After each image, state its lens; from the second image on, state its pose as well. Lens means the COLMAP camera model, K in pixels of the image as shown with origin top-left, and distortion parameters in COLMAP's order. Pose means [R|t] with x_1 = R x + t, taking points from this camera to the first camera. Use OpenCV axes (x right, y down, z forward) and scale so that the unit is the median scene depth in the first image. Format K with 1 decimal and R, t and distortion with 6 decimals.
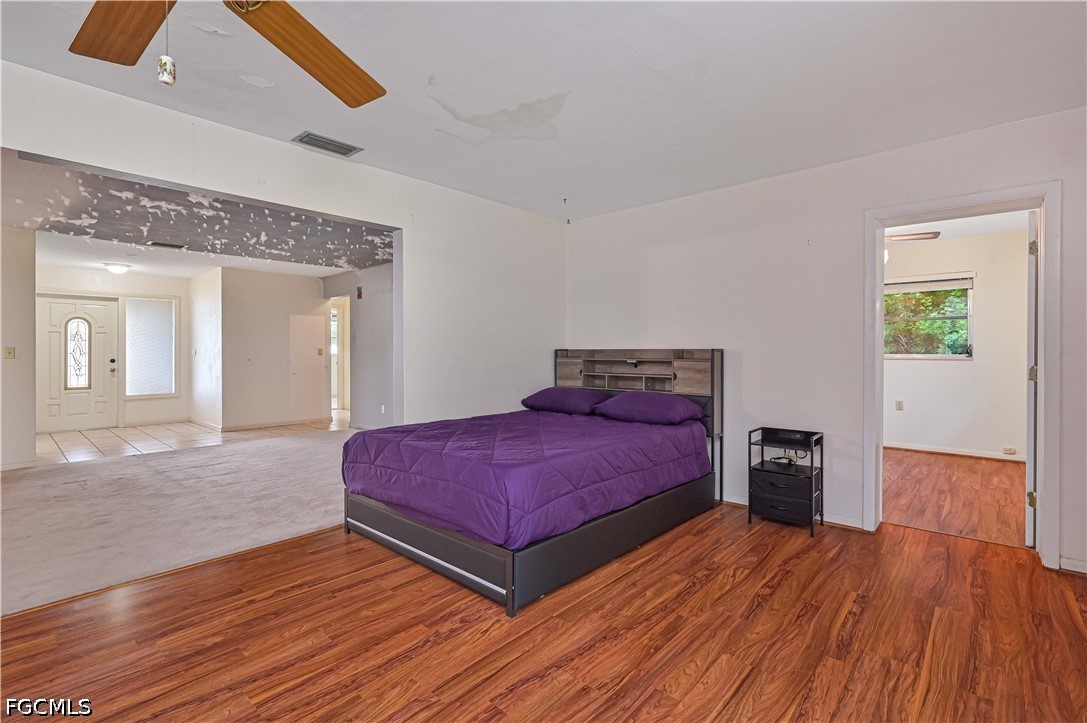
lens RADIAL K [[497.4, 0, 542.3], [0, 497.4, 355.2], [0, 0, 1]] dist [-0.000290, -0.000091]
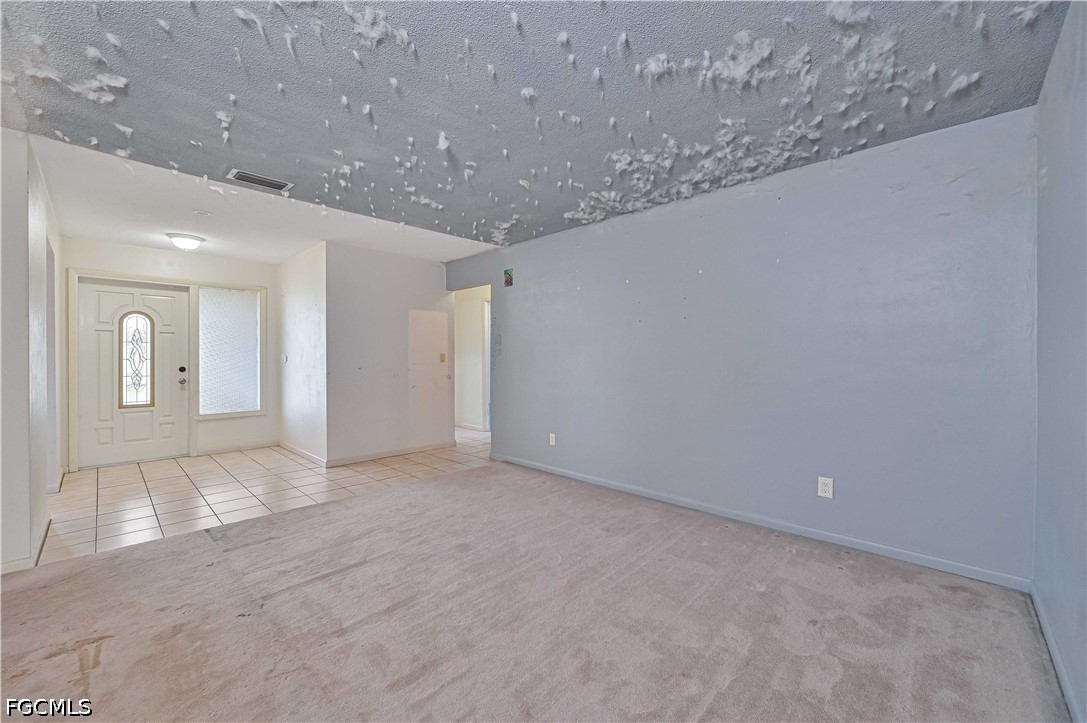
lens RADIAL K [[429.0, 0, 544.6], [0, 429.0, 363.8], [0, 0, 1]] dist [0.001170, 0.000131]
pose [[0.999454, -0.002662, -0.032925, -0.289584], [0.002521, 0.999988, -0.004306, 0.007223], [0.032937, 0.004221, 0.999449, 0.363704]]
